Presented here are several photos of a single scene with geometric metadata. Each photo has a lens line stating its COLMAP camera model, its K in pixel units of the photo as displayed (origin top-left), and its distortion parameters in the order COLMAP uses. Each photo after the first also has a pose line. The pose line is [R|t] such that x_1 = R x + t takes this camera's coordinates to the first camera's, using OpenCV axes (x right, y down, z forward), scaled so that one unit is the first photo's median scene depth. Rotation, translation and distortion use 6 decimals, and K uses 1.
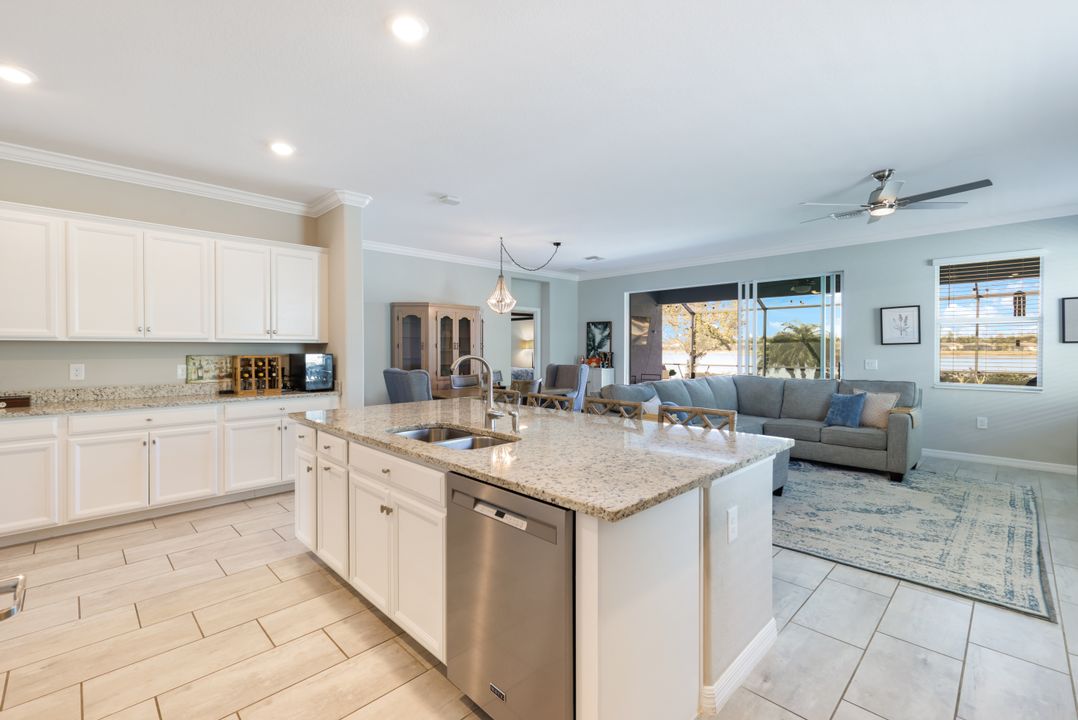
lens RADIAL K [[471.1, 0, 540.5], [0, 471.1, 352.6], [0, 0, 1]] dist [0.007234, -0.000071]
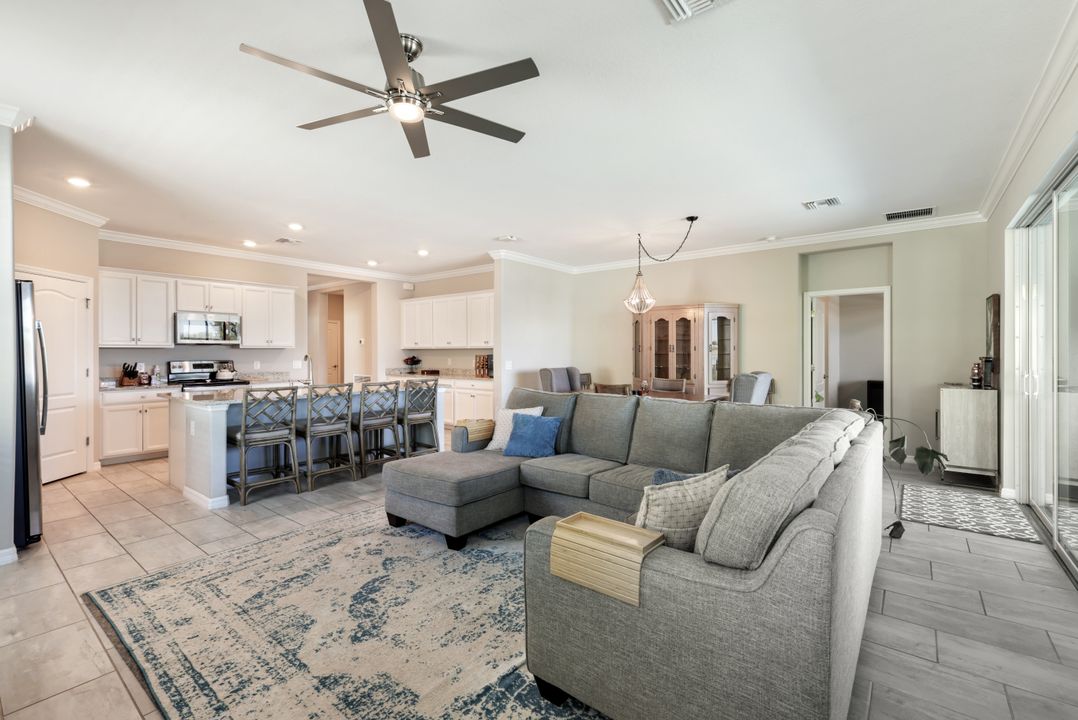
lens RADIAL K [[467.2, 0, 541.0], [0, 467.2, 352.6], [0, 0, 1]] dist [0.002428, 0.000526]
pose [[0.125185, -0.000524, -0.992133, 0.851787], [-0.006440, 0.999978, -0.001340, -0.002660], [0.992112, 0.006557, 0.125179, 0.711003]]
